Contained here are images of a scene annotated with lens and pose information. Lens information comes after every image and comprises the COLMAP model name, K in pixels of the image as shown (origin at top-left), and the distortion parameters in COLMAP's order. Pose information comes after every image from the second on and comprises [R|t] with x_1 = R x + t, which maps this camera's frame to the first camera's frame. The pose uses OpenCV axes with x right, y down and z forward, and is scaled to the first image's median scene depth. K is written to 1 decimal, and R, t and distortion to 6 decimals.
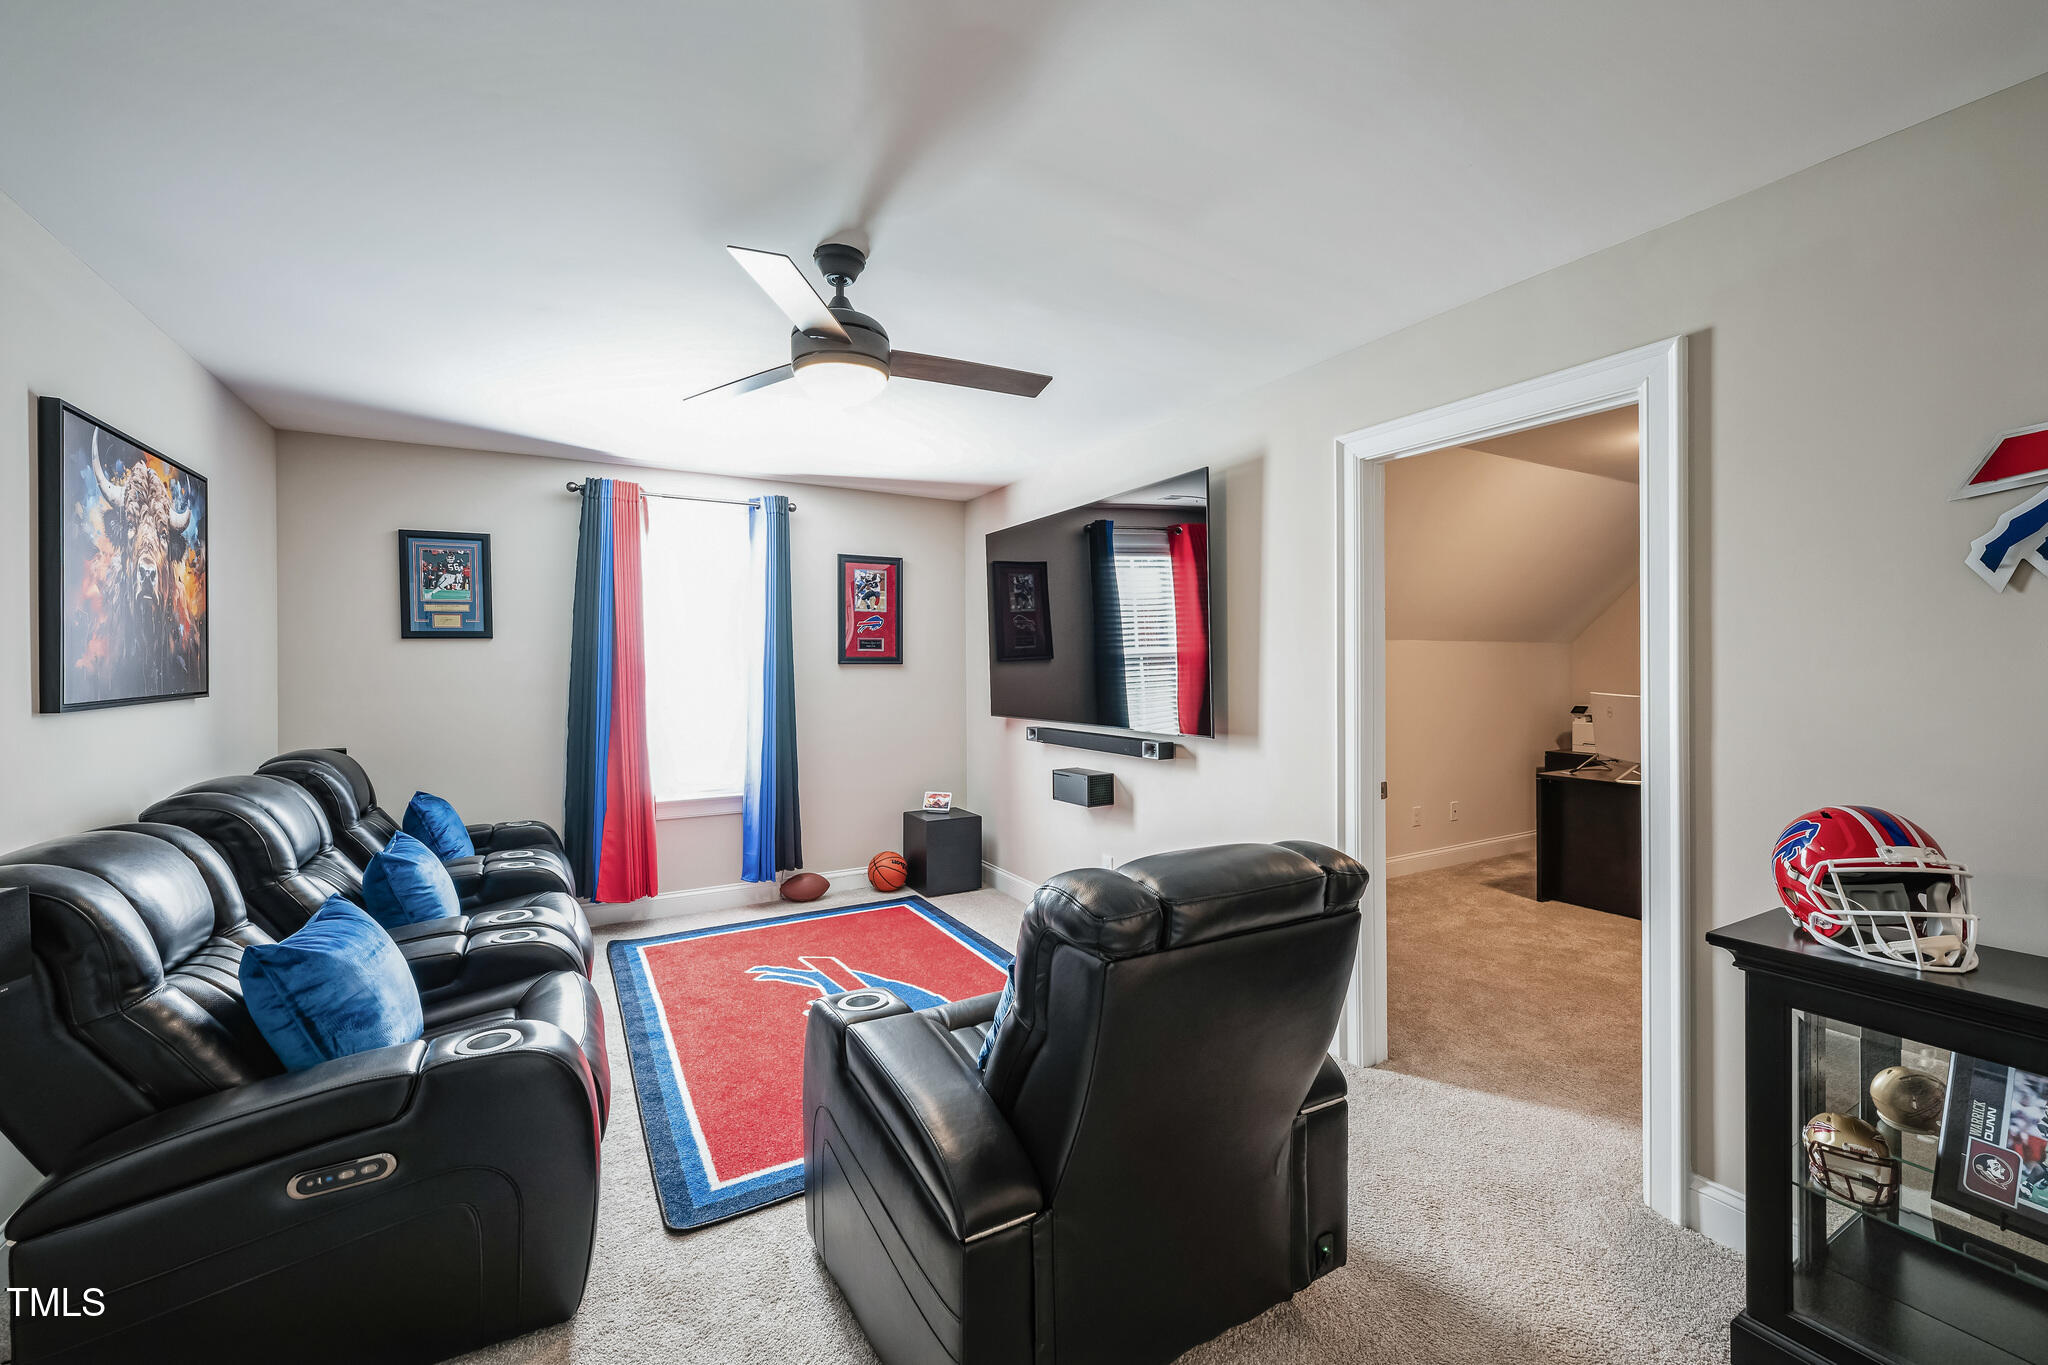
lens RADIAL K [[817.8, 0, 1034.8], [0, 817.8, 680.9], [0, 0, 1]] dist [-0.000007, -0.000366]
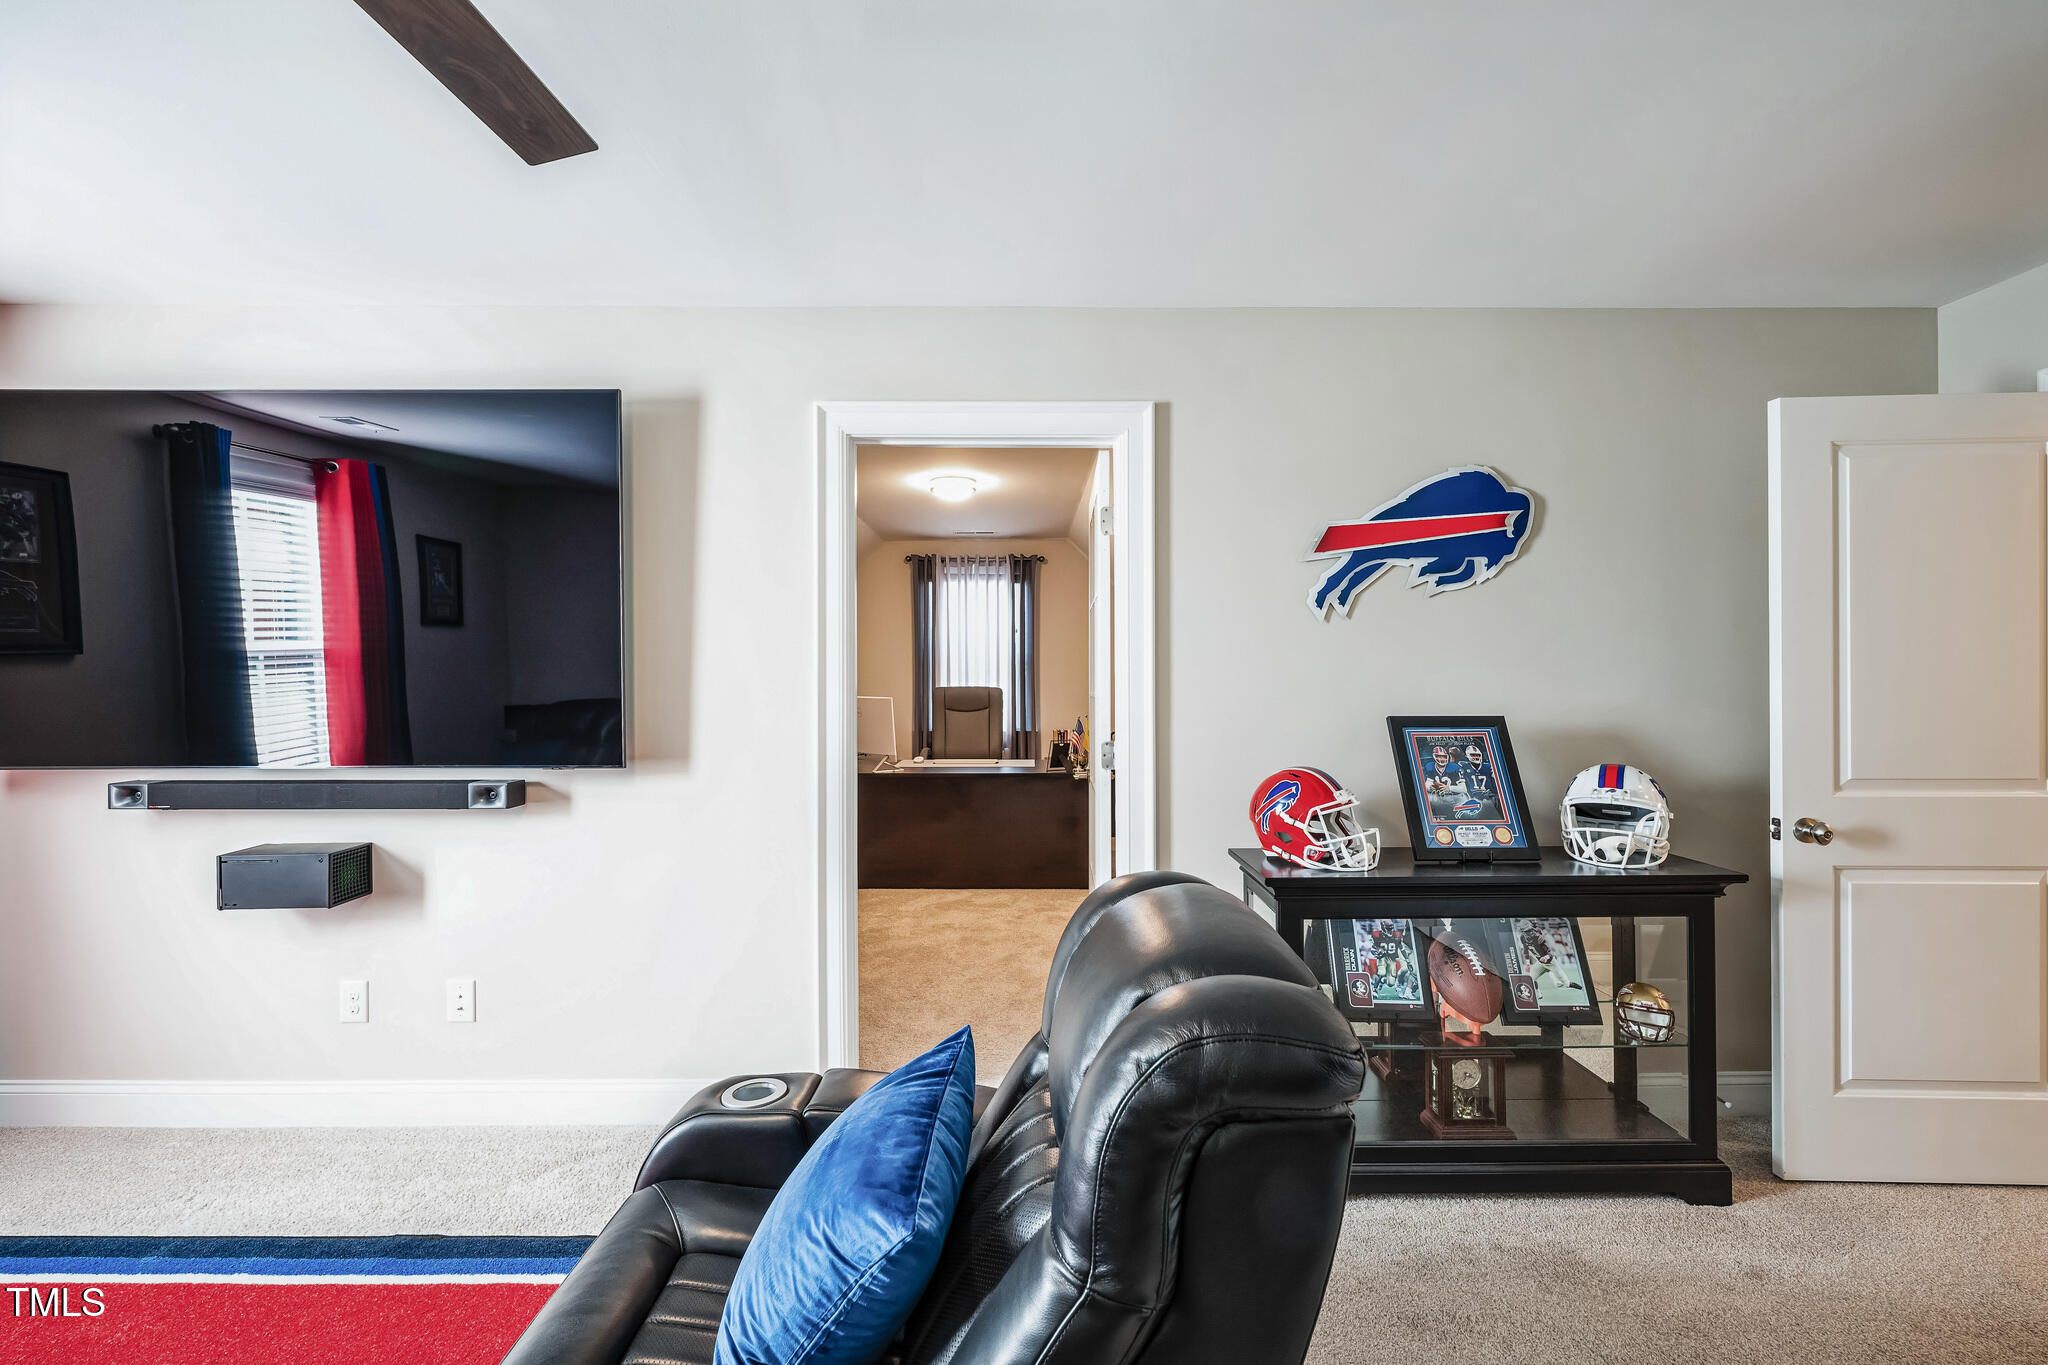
lens RADIAL K [[817.8, 0, 1028.8], [0, 817.8, 674.1], [0, 0, 1]] dist [-0.000007, -0.000366]
pose [[0.505785, -0.001374, 0.862658, -0.186128], [0.013605, 0.999887, -0.006384, -0.002443], [-0.862552, 0.014966, 0.505747, 0.269602]]
